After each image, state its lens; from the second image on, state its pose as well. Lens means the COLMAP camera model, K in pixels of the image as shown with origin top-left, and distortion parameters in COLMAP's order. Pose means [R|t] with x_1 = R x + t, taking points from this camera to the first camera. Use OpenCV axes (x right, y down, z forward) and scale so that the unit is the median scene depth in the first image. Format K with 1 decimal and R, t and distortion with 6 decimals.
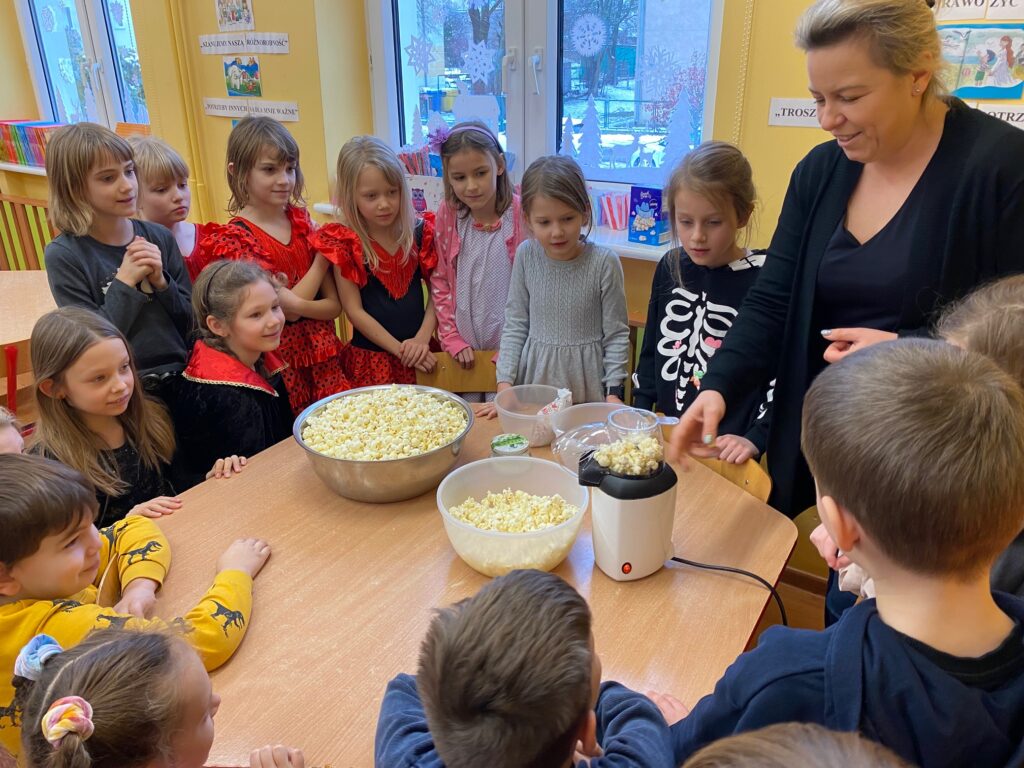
lens RADIAL K [[773.1, 0, 511.8], [0, 773.1, 335.8], [0, 0, 1]] dist [0.169554, -0.314395]
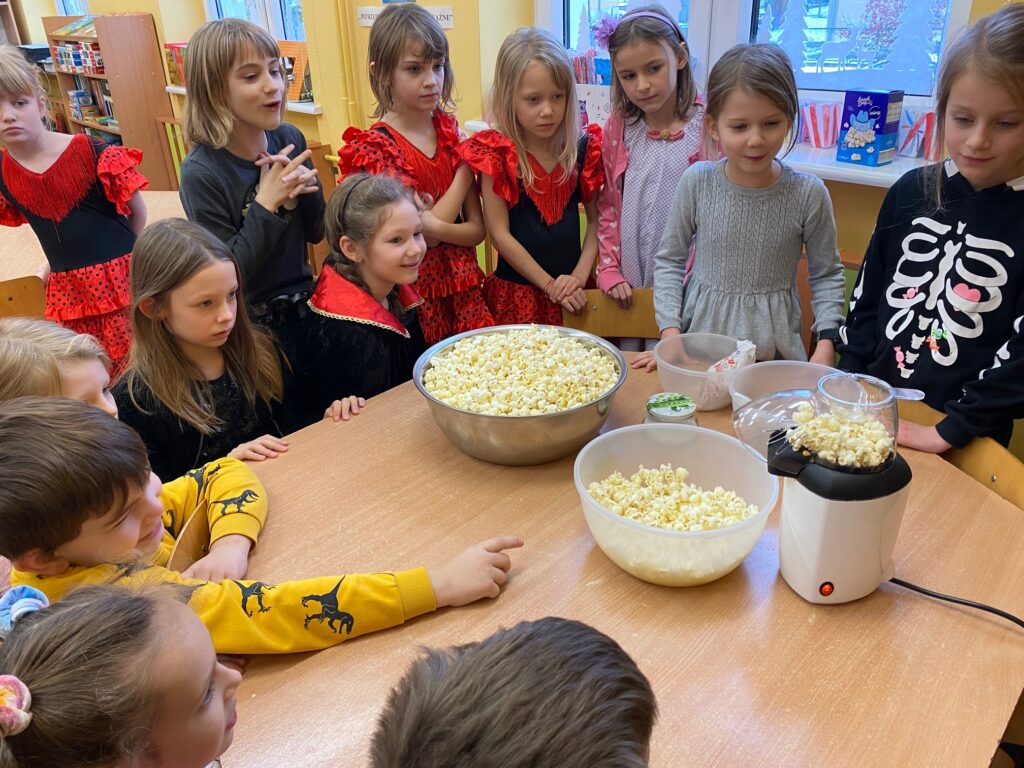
lens RADIAL K [[773.1, 0, 511.8], [0, 773.1, 335.8], [0, 0, 1]] dist [0.169554, -0.314395]
pose [[0.976443, 0.060801, -0.207031, -0.000916], [-0.042396, 0.994837, 0.092208, -0.000568], [0.211569, -0.081258, 0.973979, 0.183461]]
